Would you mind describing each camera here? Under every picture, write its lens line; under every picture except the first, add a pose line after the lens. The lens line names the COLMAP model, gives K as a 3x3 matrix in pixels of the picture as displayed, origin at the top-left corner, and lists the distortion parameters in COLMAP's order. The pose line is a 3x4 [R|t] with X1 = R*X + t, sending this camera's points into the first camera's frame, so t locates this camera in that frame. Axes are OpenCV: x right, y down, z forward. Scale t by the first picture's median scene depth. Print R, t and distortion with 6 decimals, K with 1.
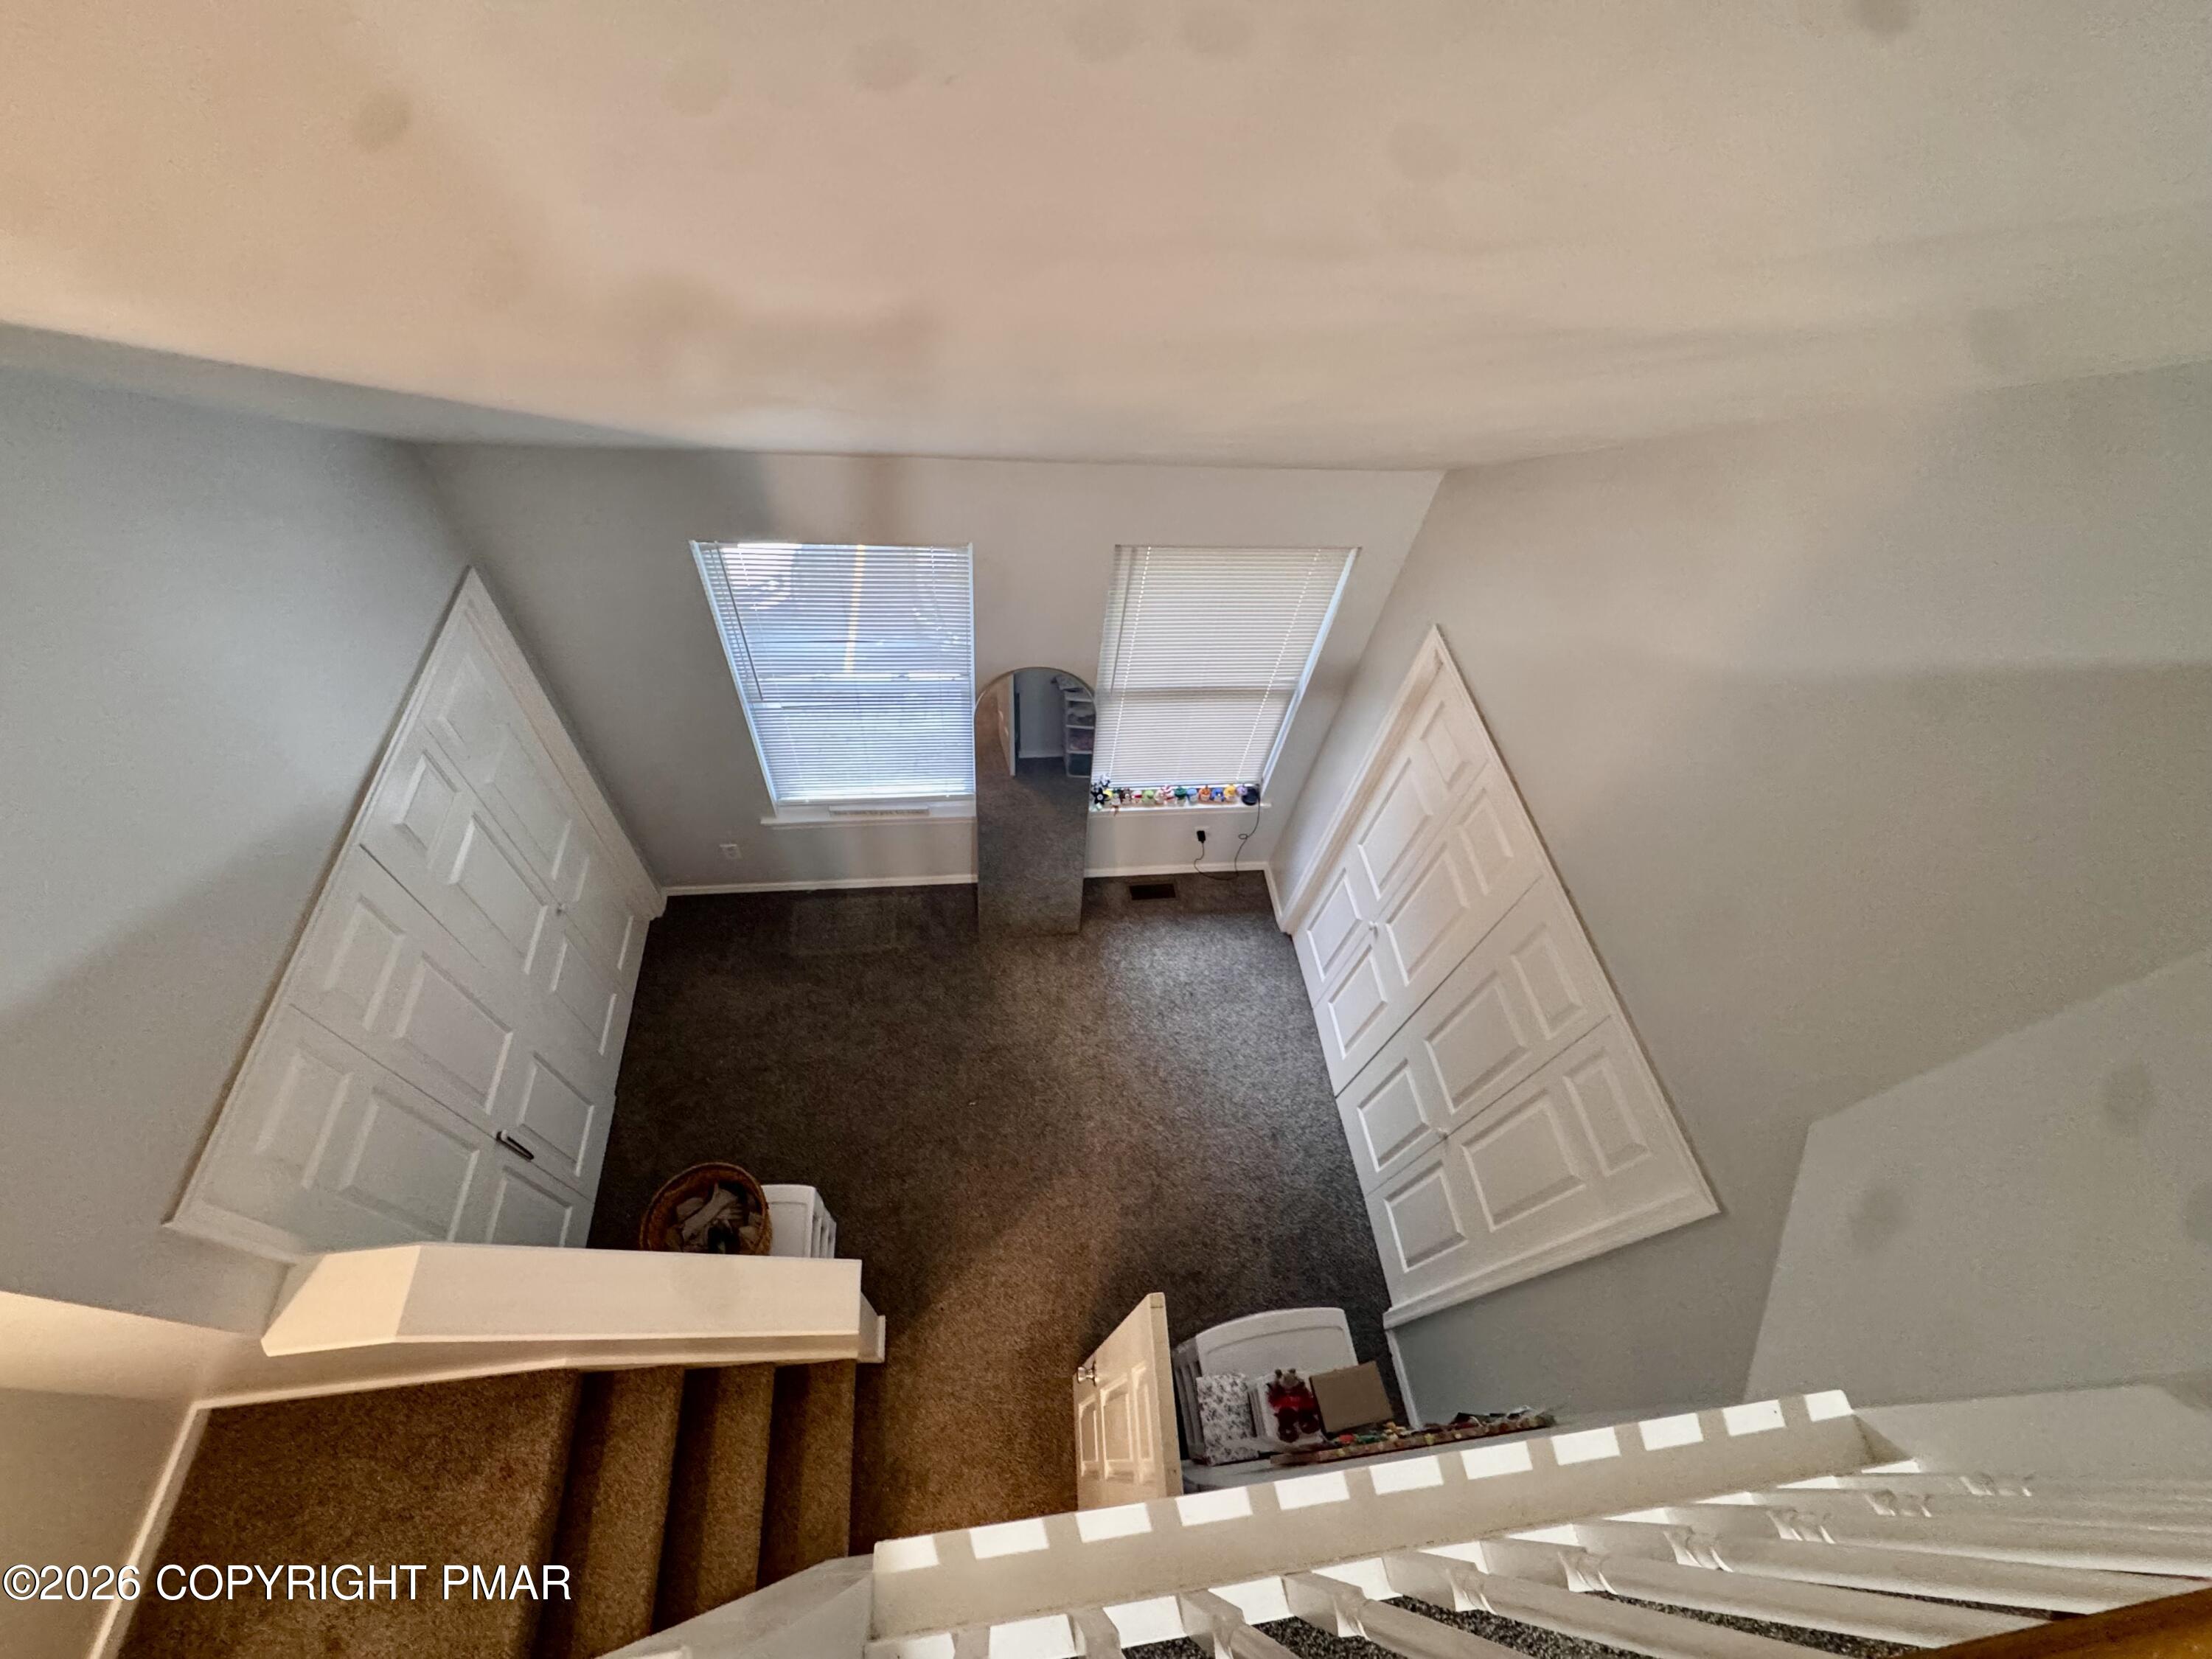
lens RADIAL K [[881.4, 0, 1108.6], [0, 881.4, 825.9], [0, 0, 1]] dist [-0.005446, 0.000215]
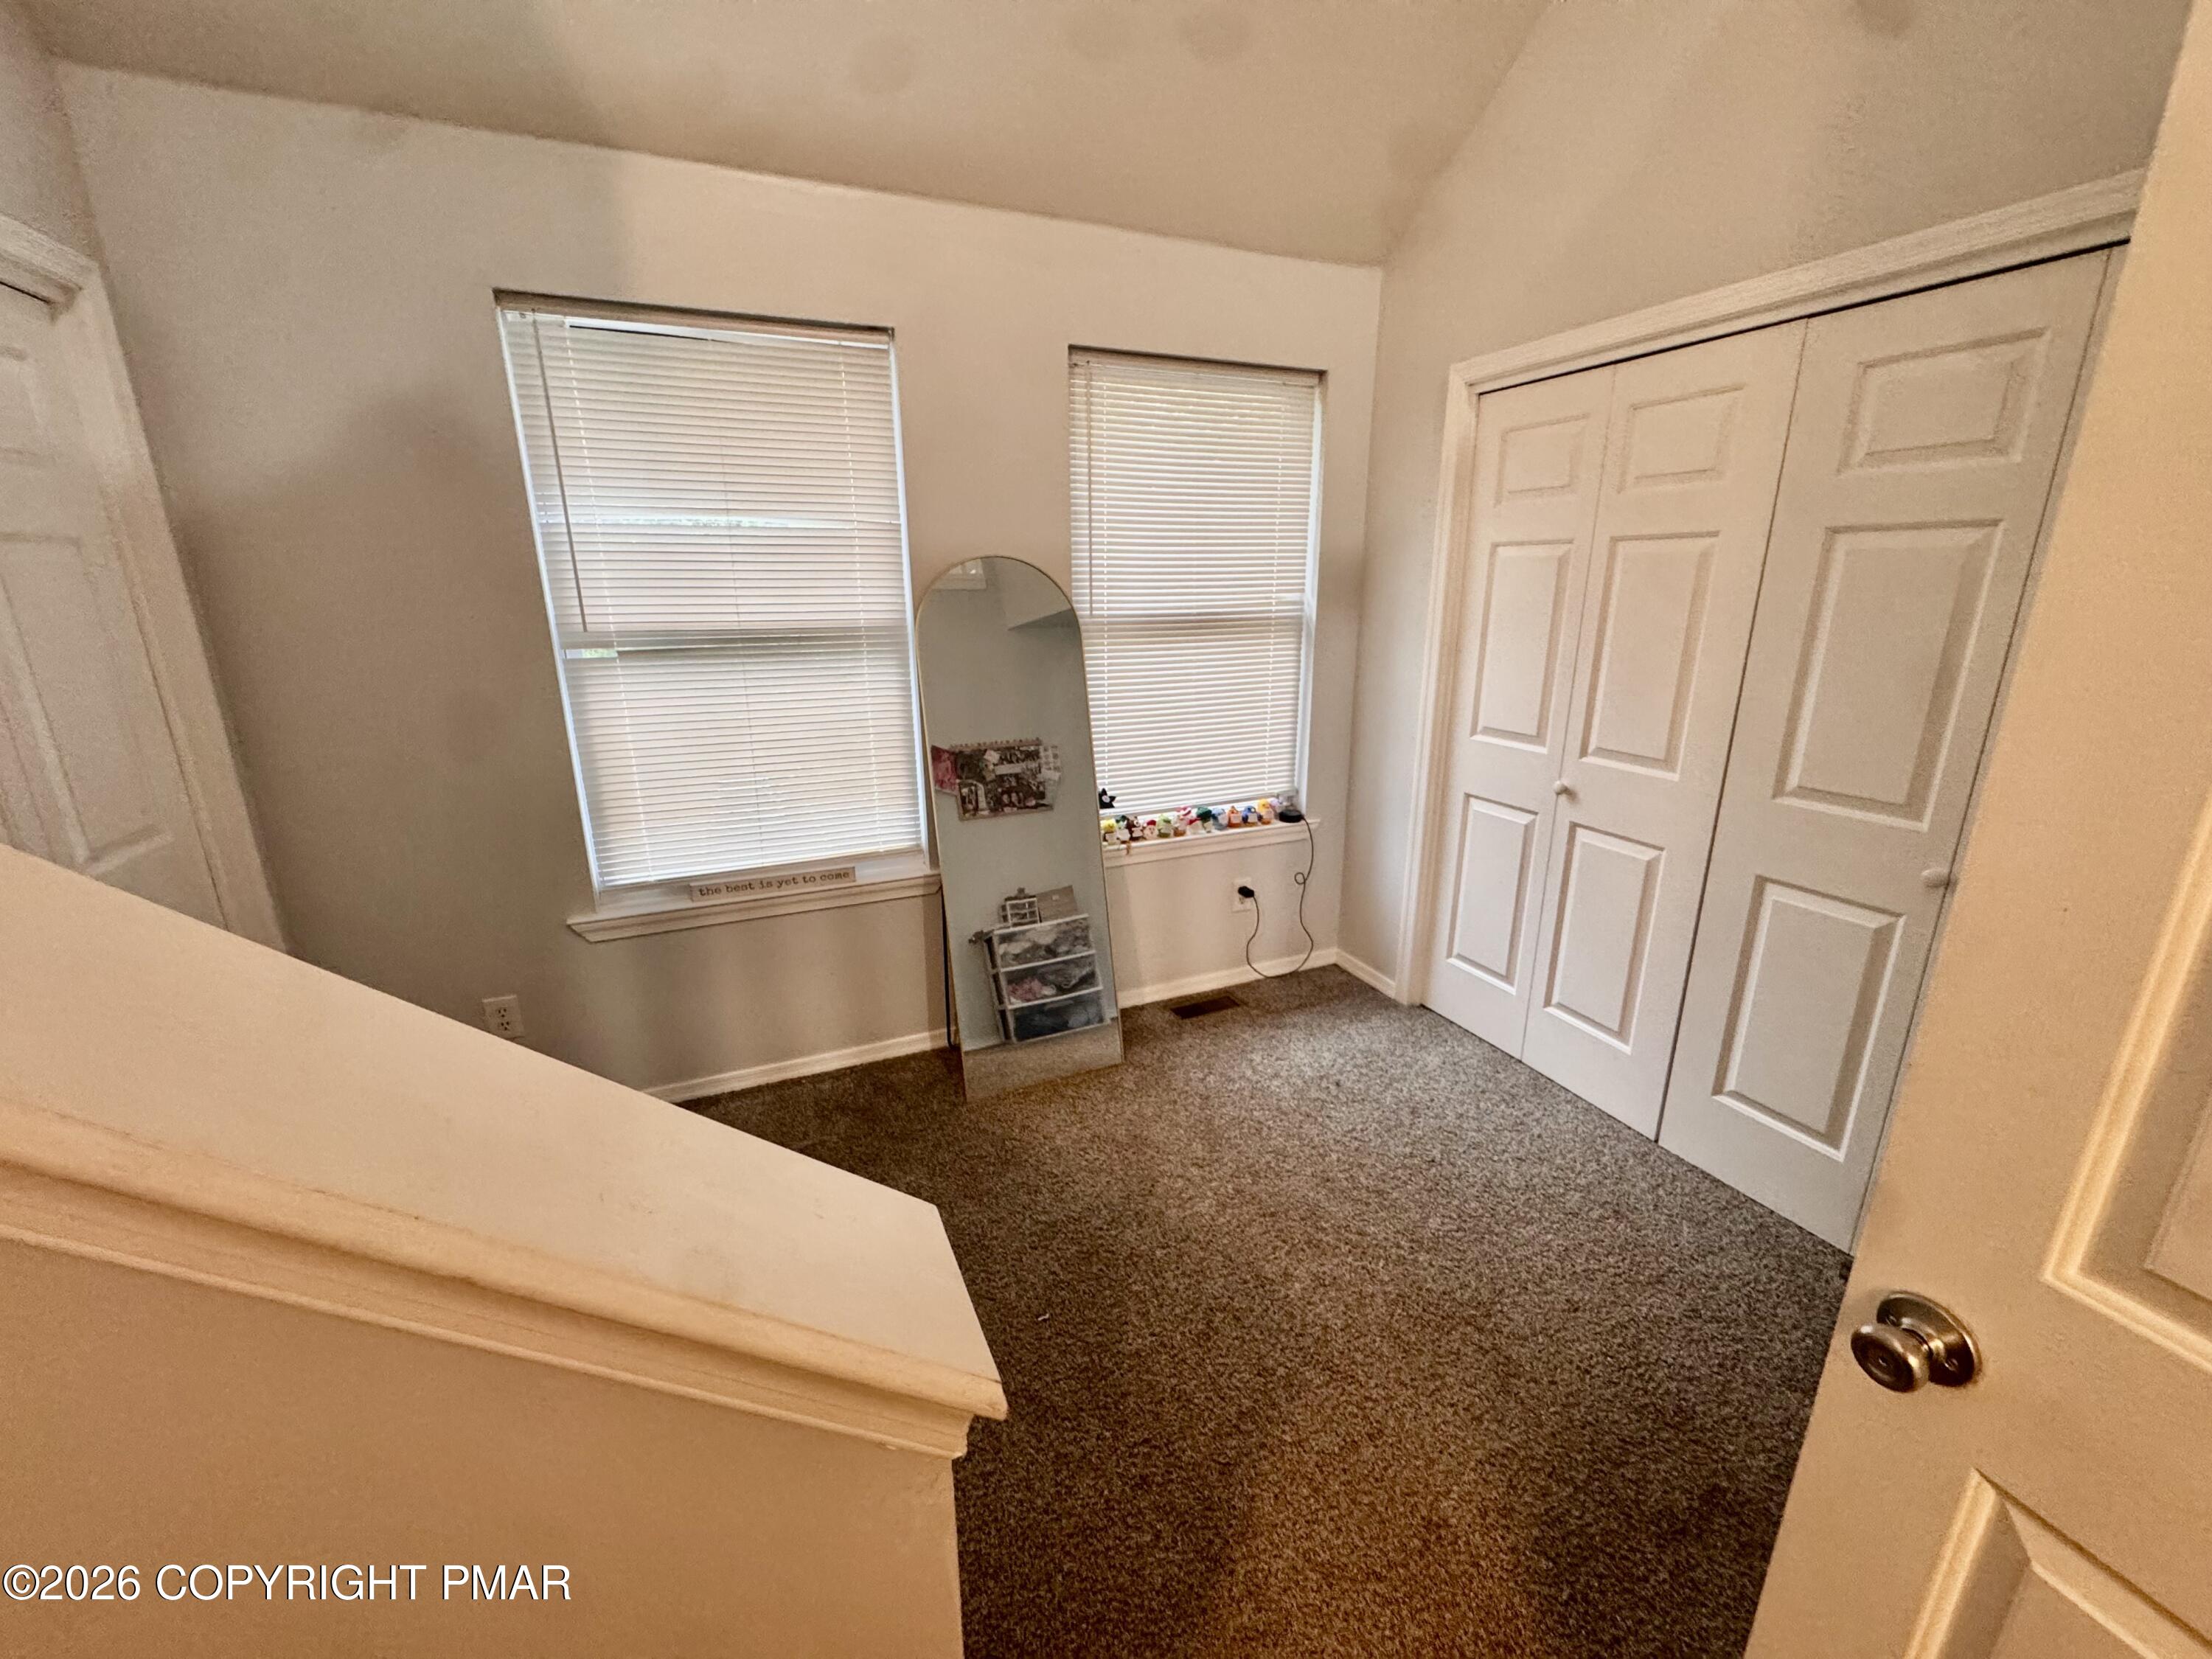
lens RADIAL K [[881.4, 0, 1101.0], [0, 881.4, 830.1], [0, 0, 1]] dist [-0.005446, 0.000215]
pose [[0.952997, -0.188731, 0.237018, -0.177581], [0.293444, 0.769680, -0.566995, 0.368202], [-0.075419, 0.609896, 0.788885, 0.456564]]
